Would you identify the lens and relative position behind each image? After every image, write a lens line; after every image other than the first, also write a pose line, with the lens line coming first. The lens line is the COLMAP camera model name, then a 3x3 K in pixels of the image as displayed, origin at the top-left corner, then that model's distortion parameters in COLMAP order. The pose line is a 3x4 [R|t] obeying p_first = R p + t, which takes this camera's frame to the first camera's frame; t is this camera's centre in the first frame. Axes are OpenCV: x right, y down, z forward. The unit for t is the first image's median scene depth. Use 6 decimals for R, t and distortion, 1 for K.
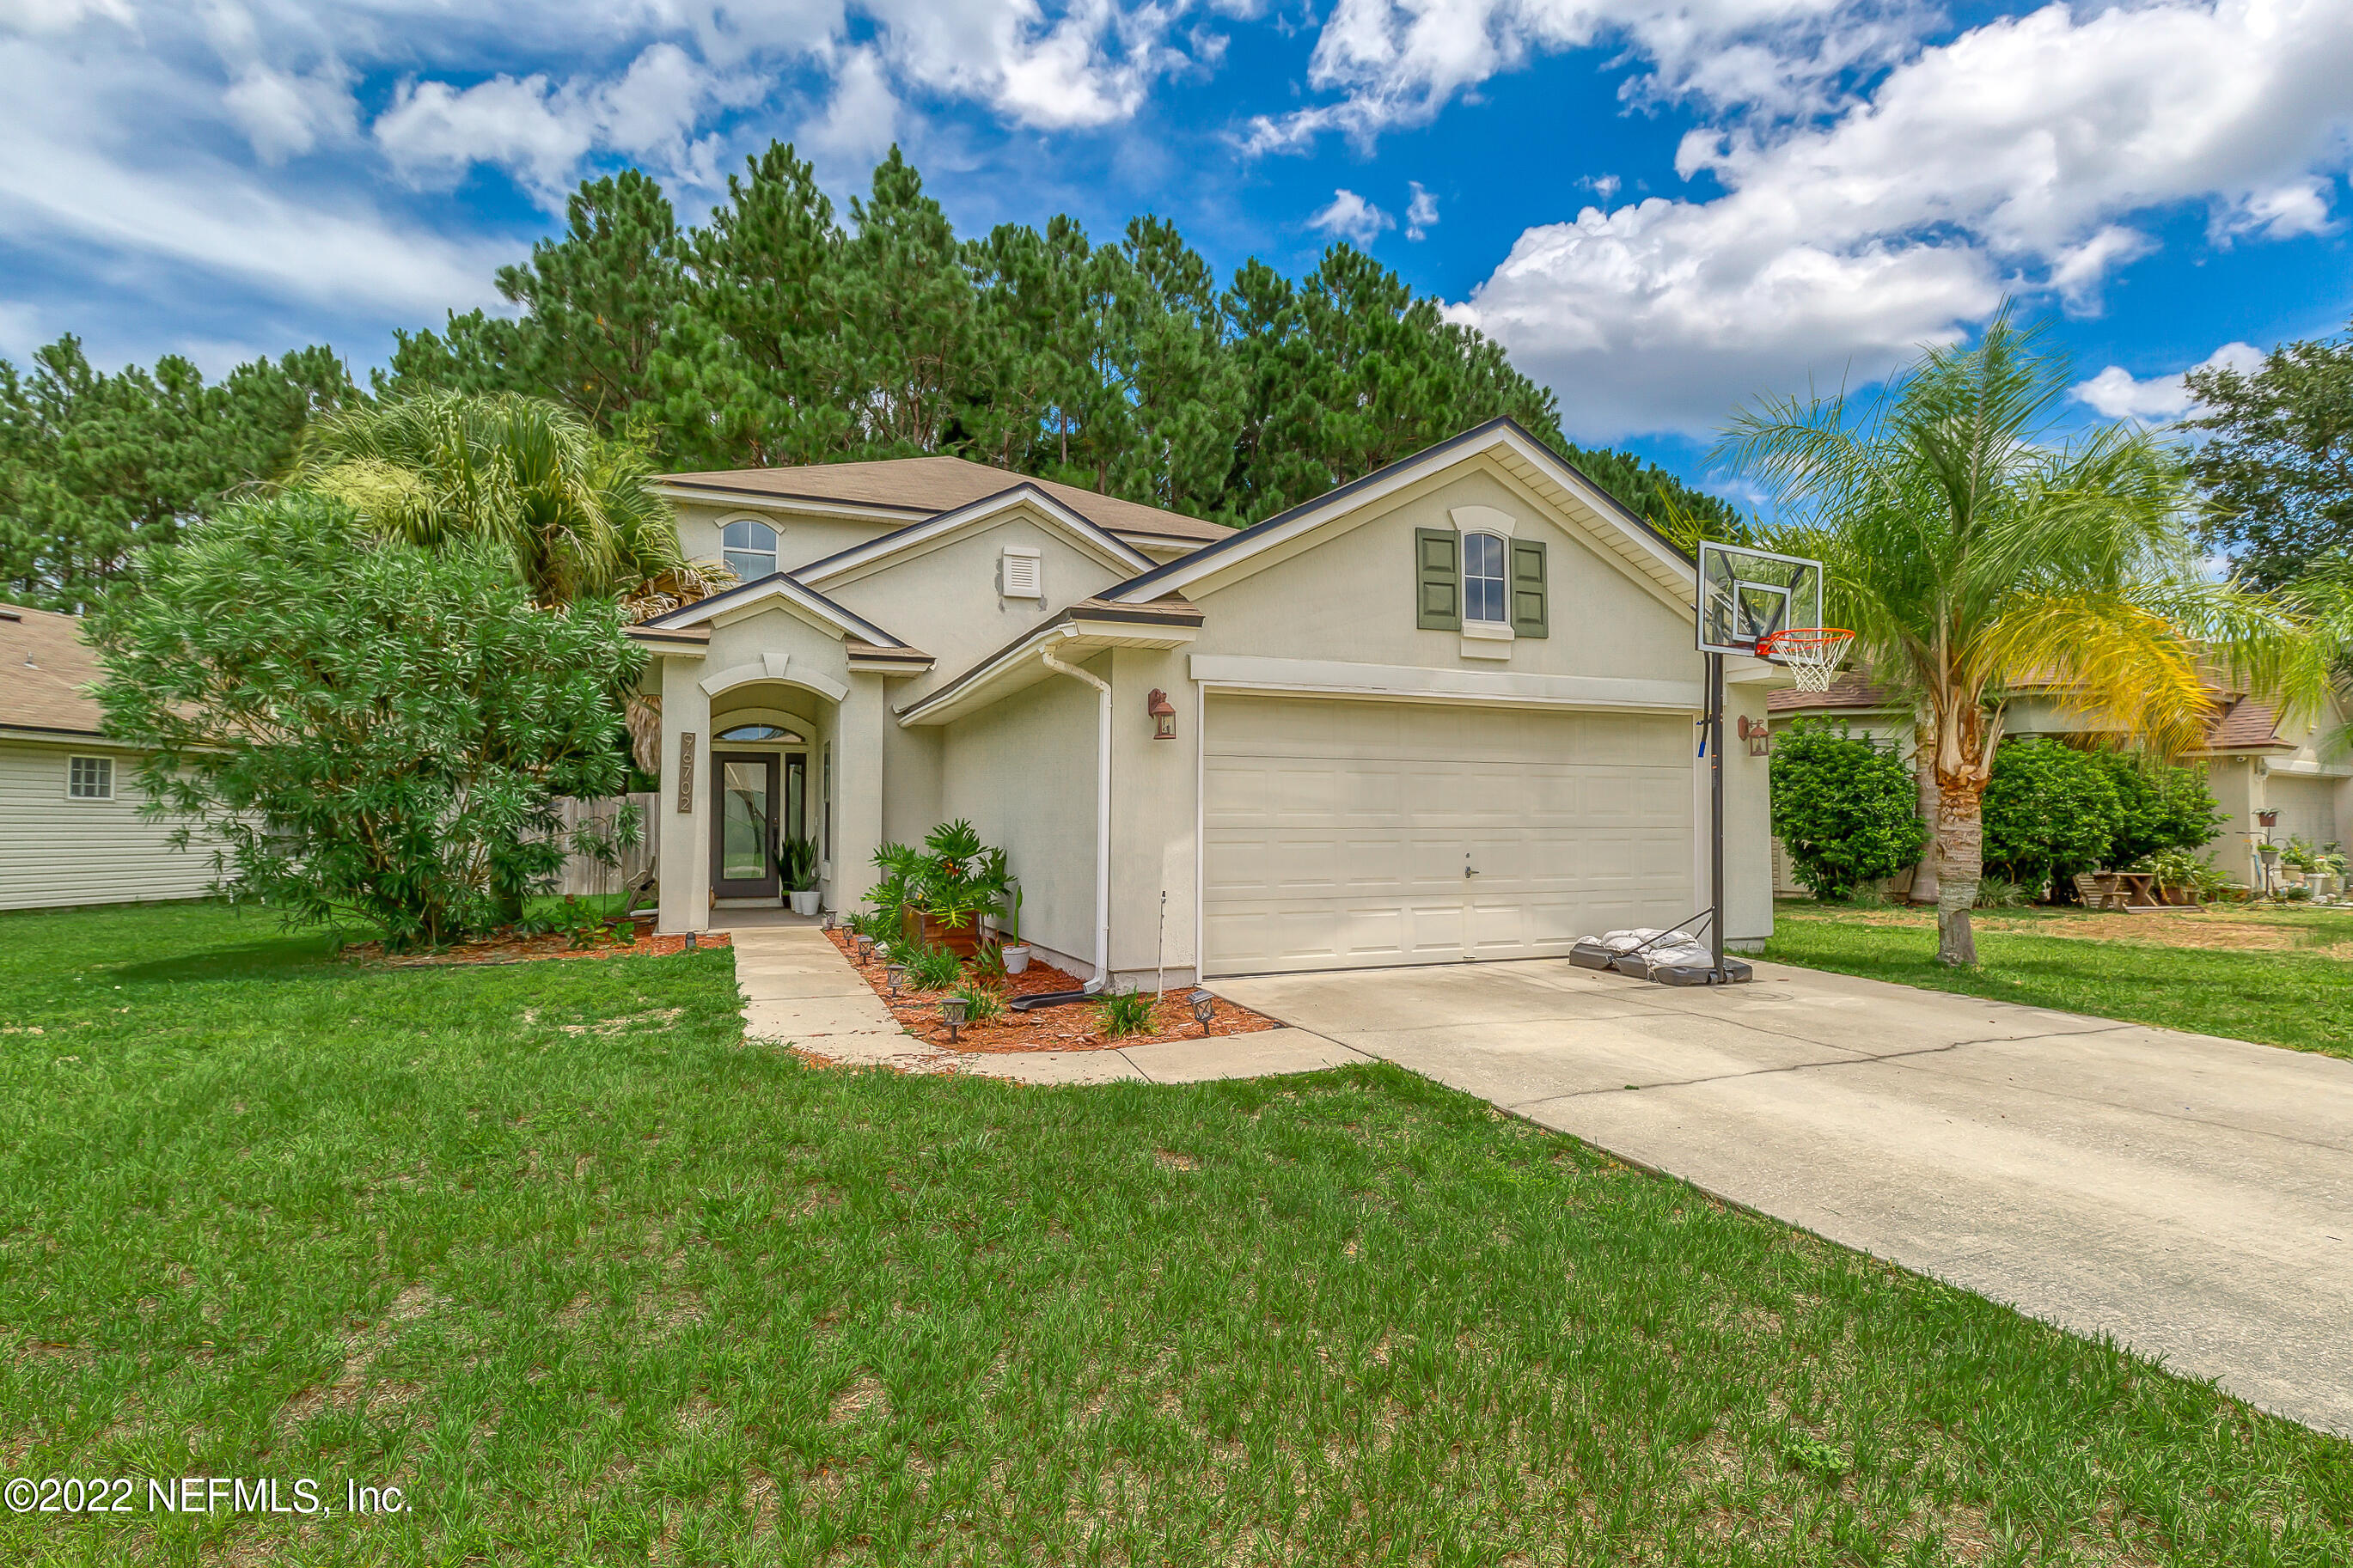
lens RADIAL K [[1180.2, 0, 1257.7], [0, 1180.2, 784.1], [0, 0, 1]] dist [0.002495, 0.000707]
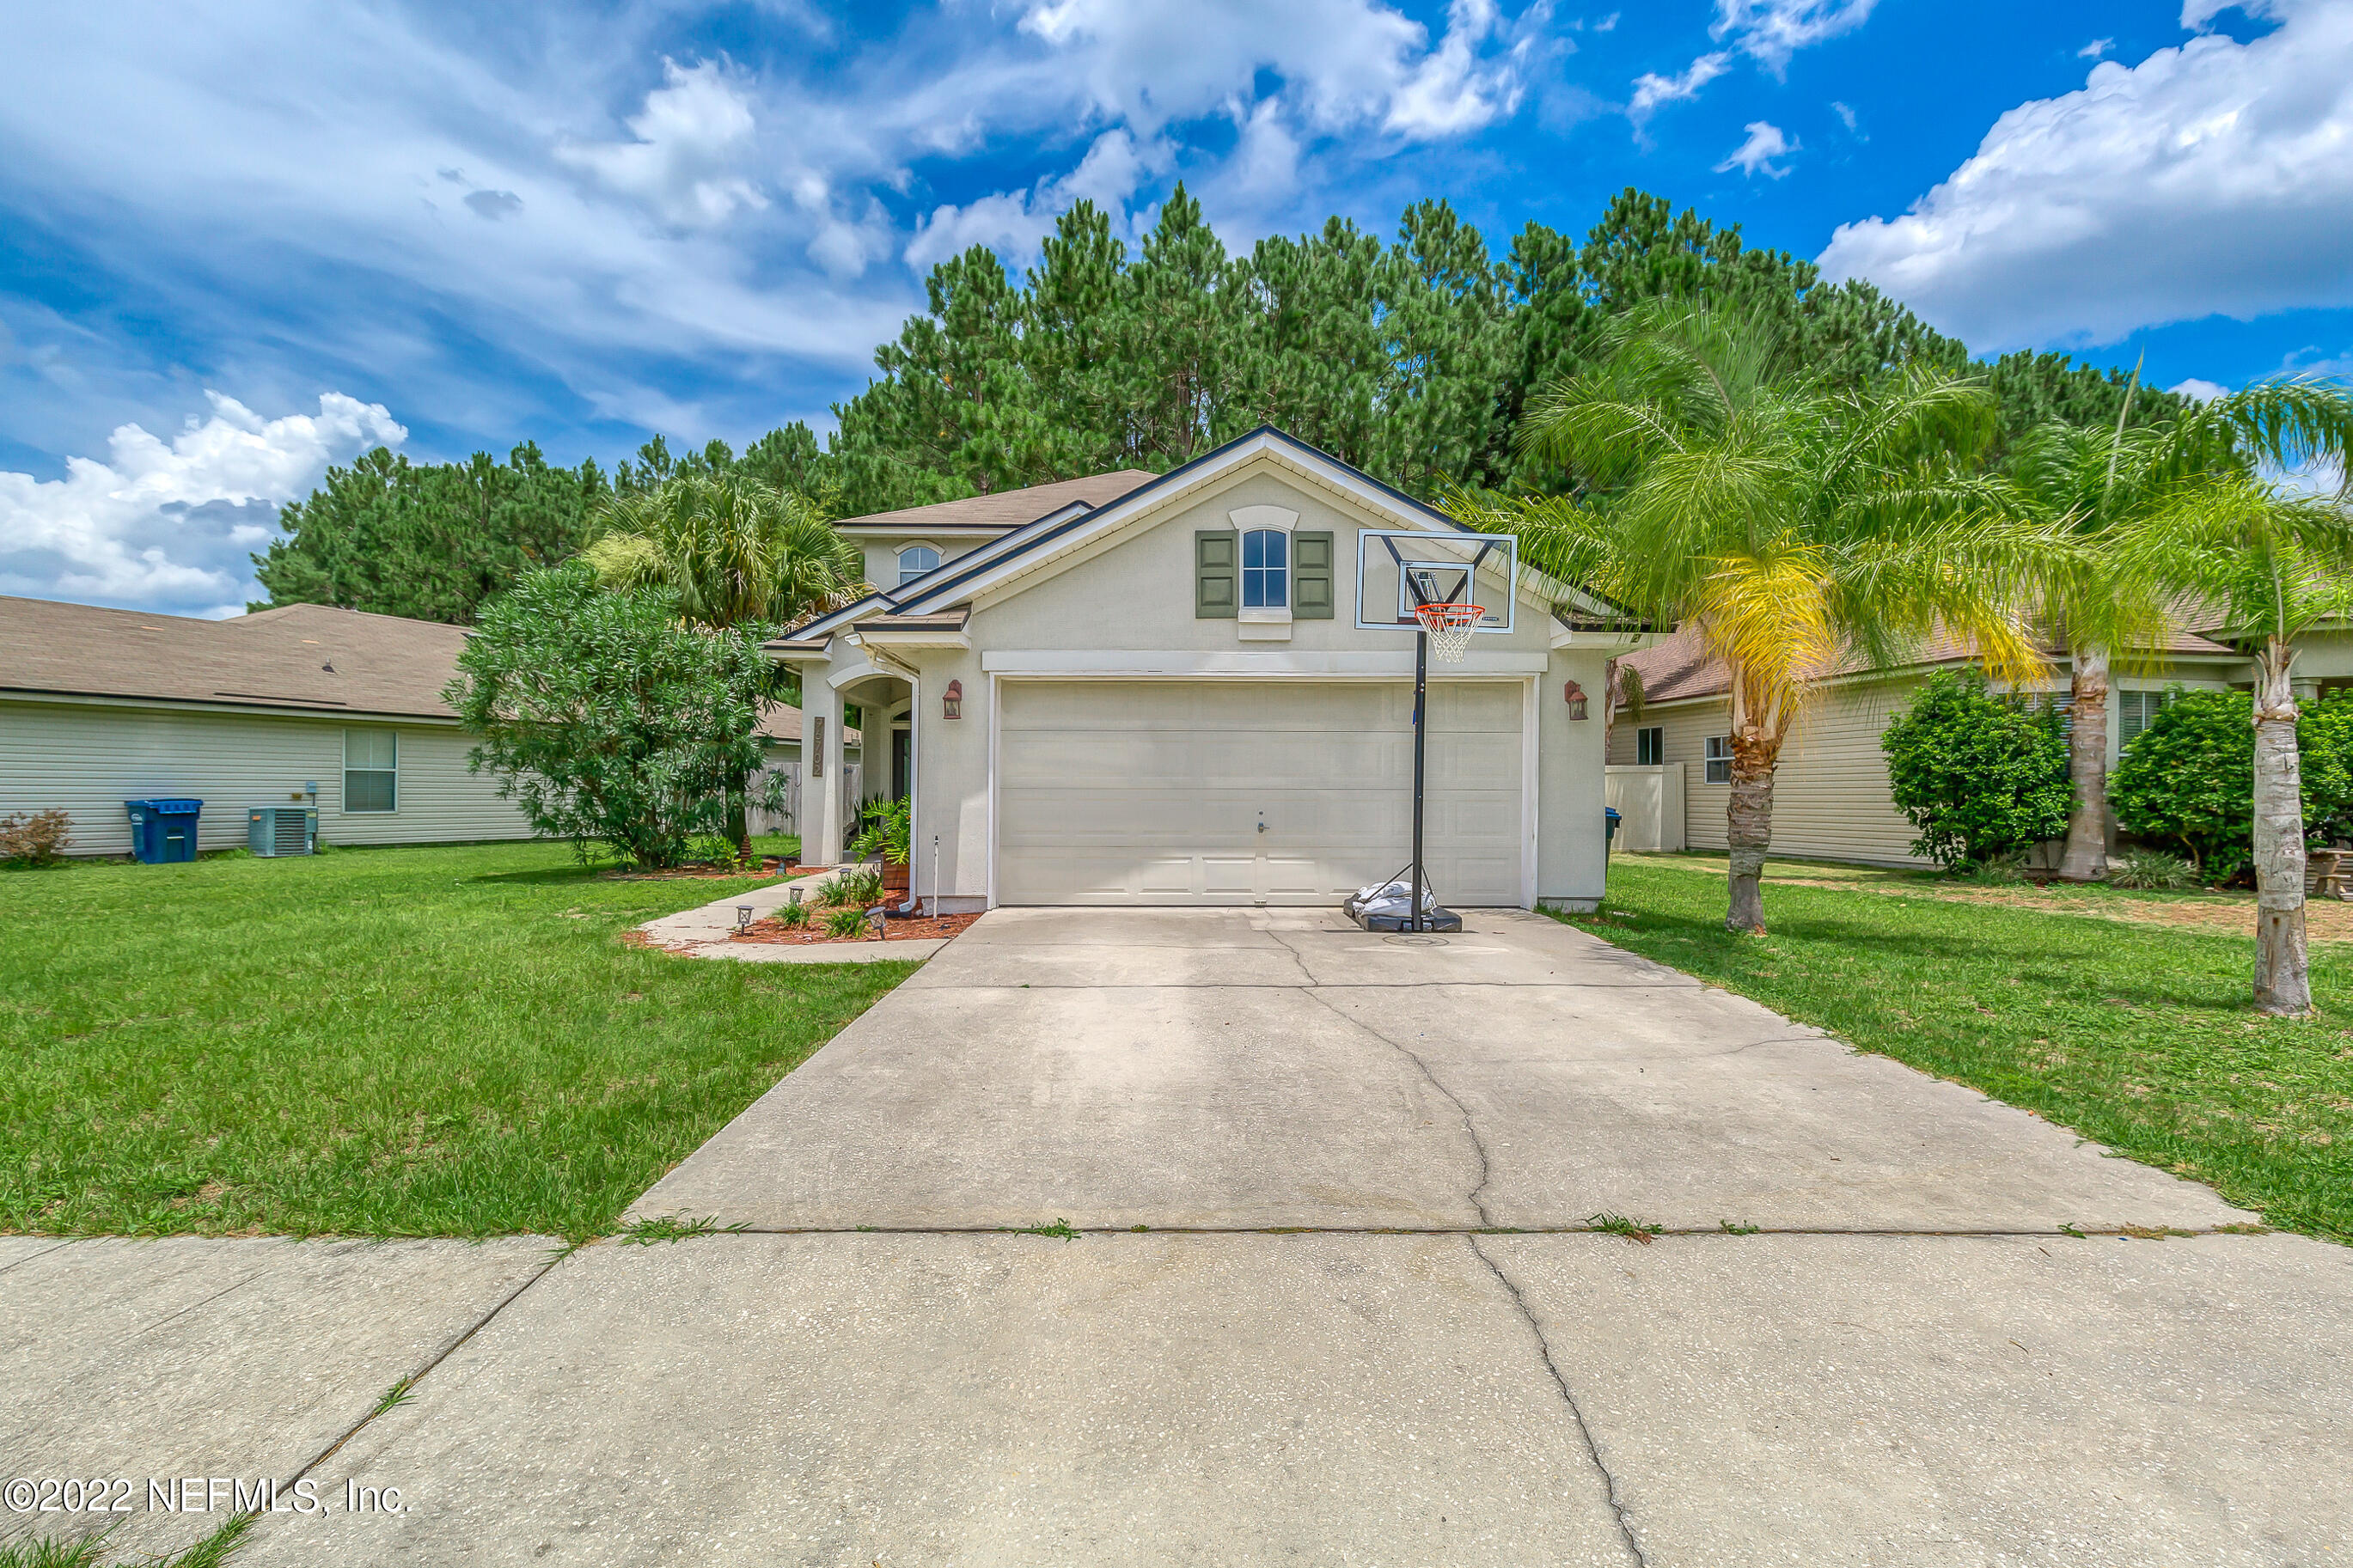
lens RADIAL K [[1125.5, 0, 1176.5], [0, 1125.5, 784.0], [0, 0, 1]] dist [0.016159, 0.000169]
pose [[0.925946, 0.001559, -0.377652, 0.370736], [0.009244, 0.999598, 0.026790, 0.001451], [0.377542, -0.028297, 0.925560, -0.028189]]
